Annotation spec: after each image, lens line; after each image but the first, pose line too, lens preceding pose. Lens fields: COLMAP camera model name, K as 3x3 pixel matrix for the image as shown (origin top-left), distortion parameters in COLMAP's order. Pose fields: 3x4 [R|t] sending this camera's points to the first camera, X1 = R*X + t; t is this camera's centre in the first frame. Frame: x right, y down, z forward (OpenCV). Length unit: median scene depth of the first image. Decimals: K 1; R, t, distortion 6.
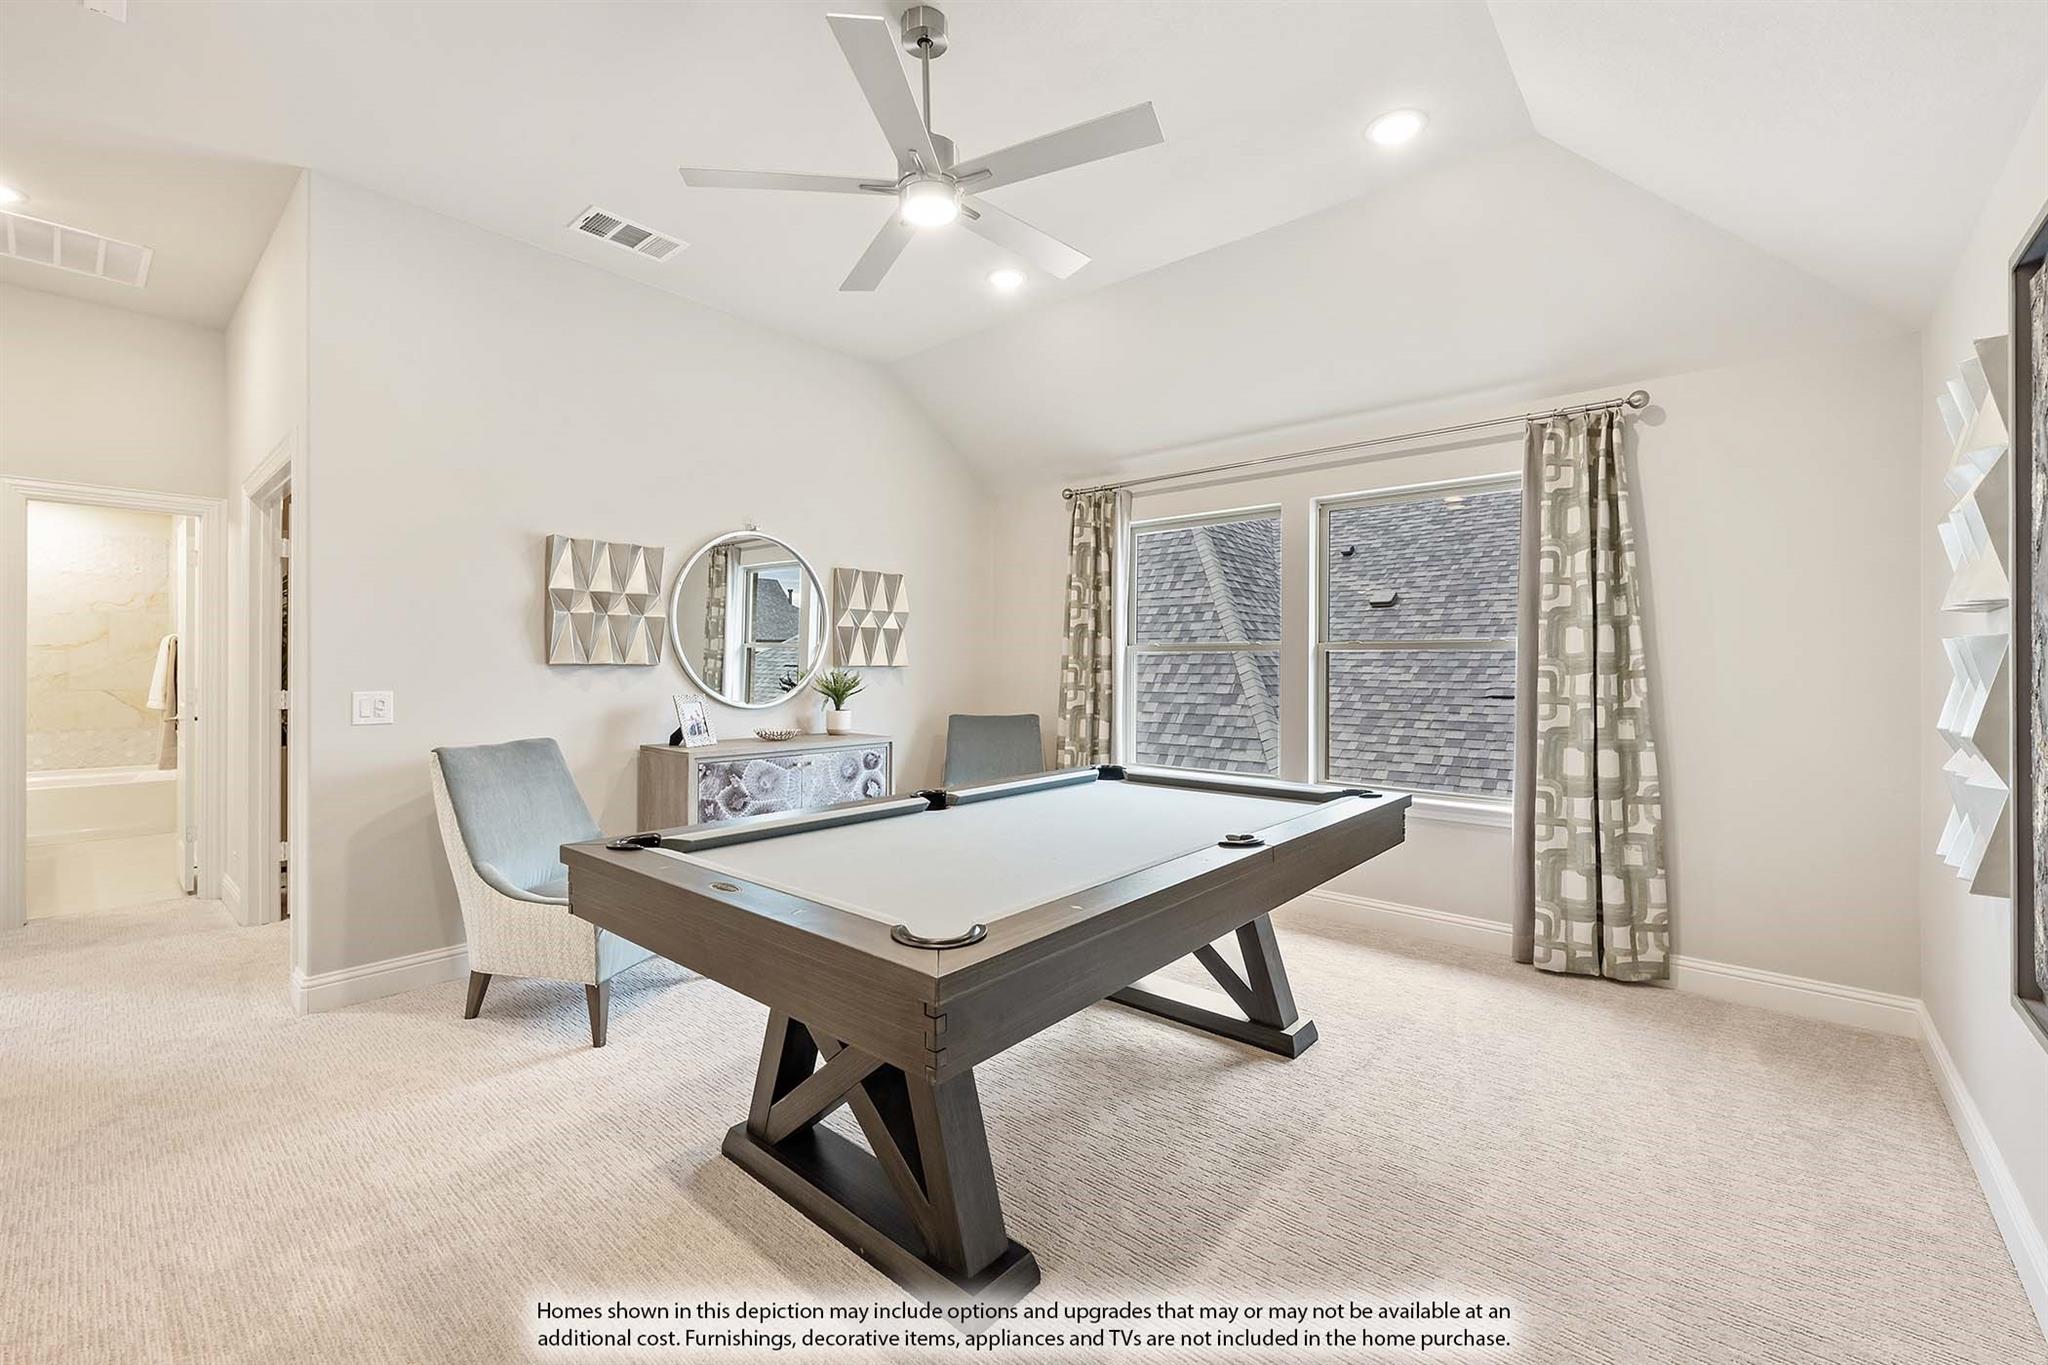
lens RADIAL K [[818.3, 0, 1028.4], [0, 818.3, 664.9], [0, 0, 1]] dist [0.000893, 0.000071]
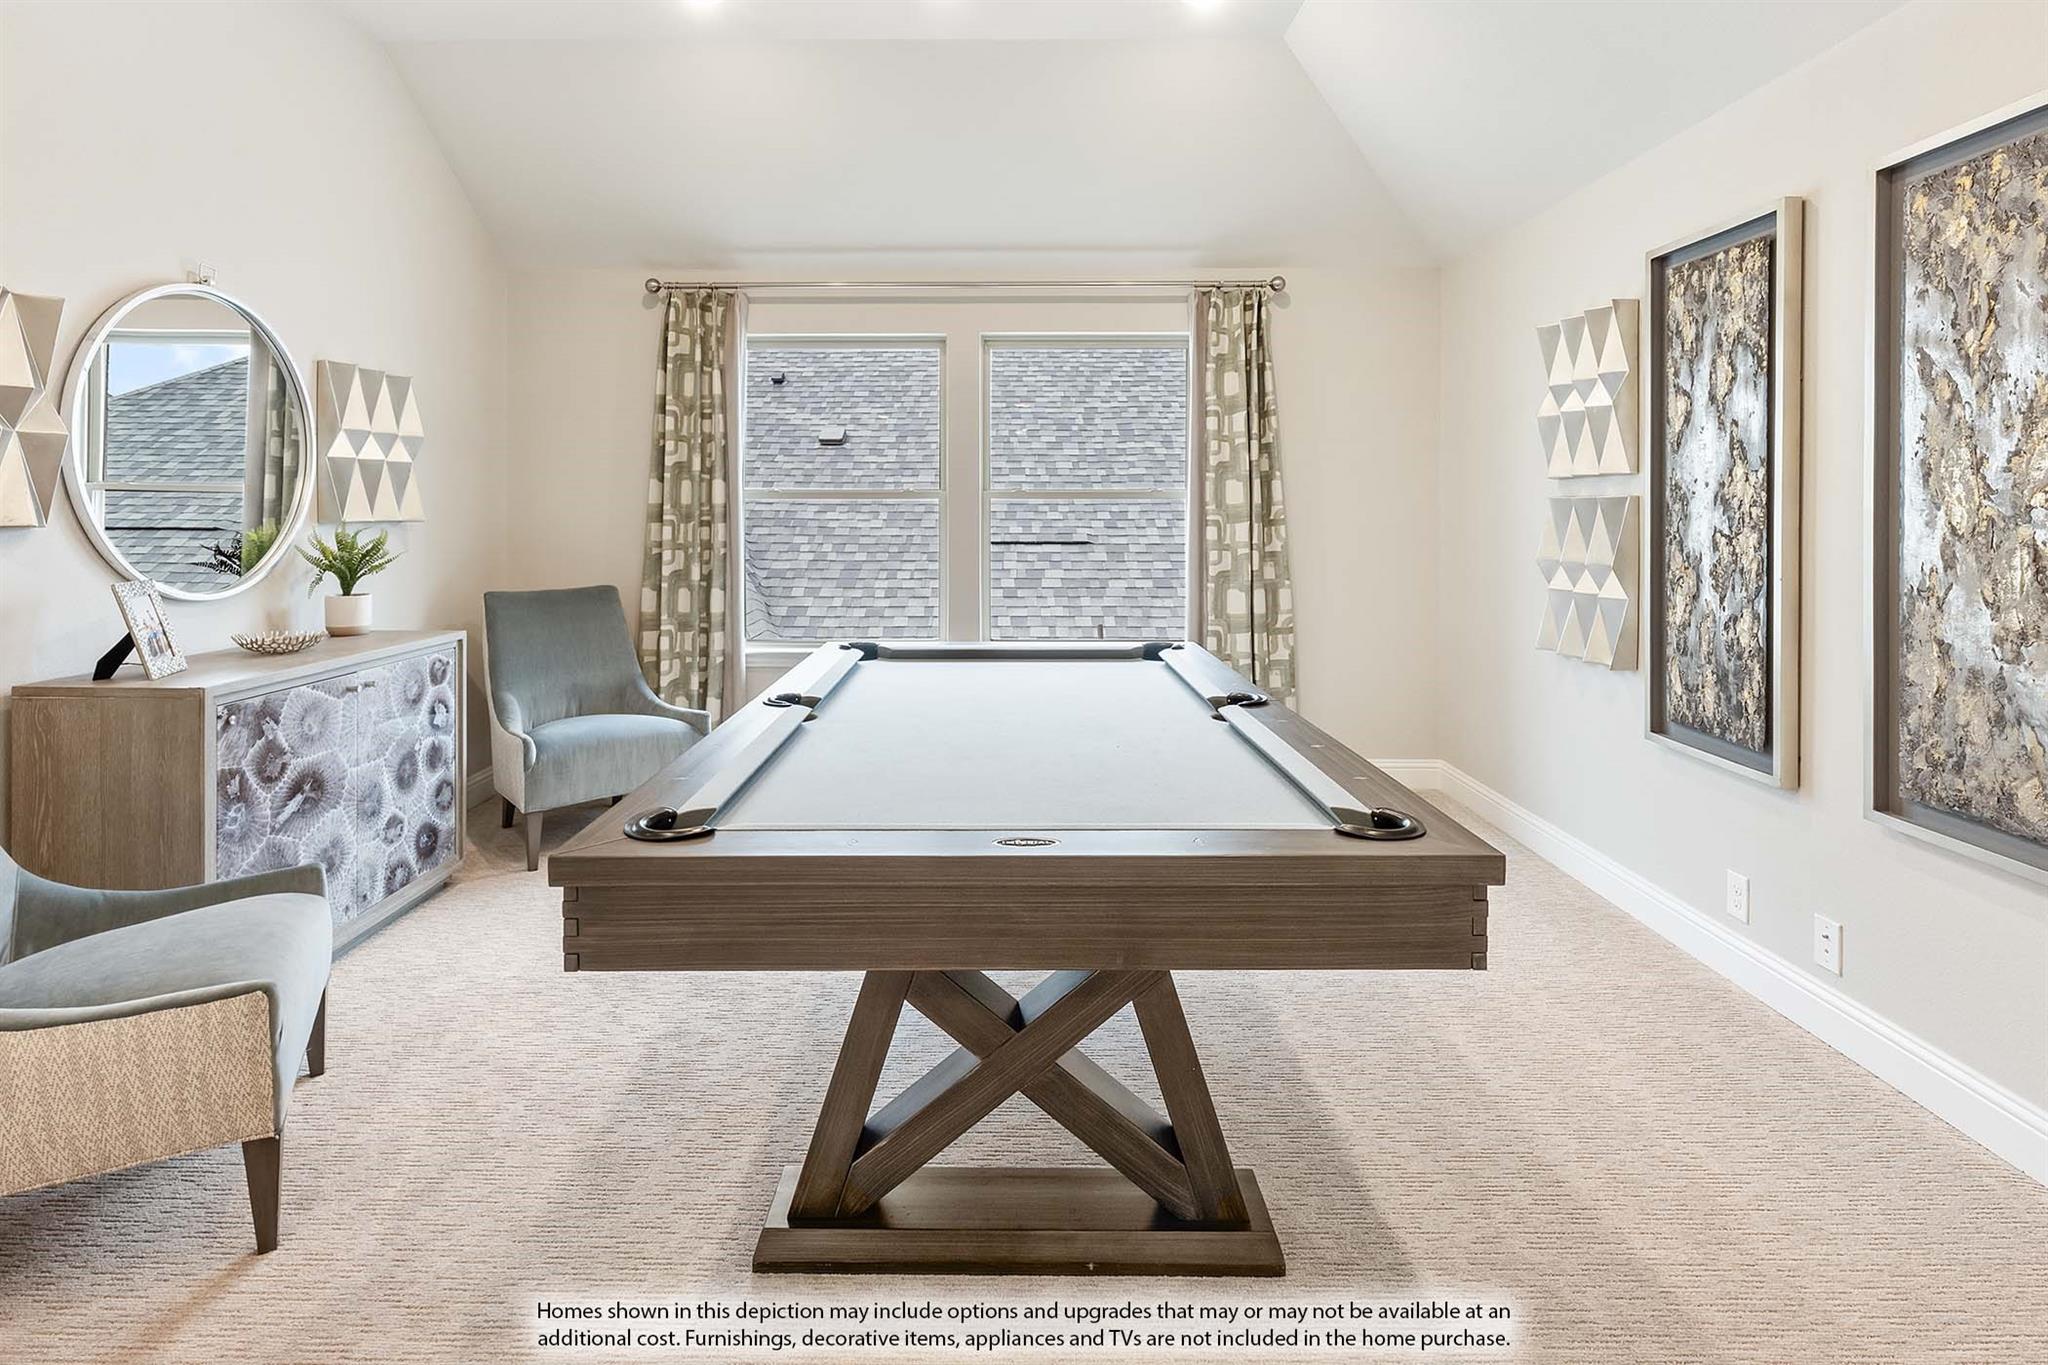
lens RADIAL K [[1007.7, 0, 978.3], [0, 1007.7, 515.4], [0, 0, 1]] dist [0.004982, 0.000348]
pose [[0.773461, -0.008722, 0.633784, -0.346349], [0.003553, 0.999949, 0.009426, -0.009468], [-0.633834, -0.005039, 0.773452, 0.119595]]
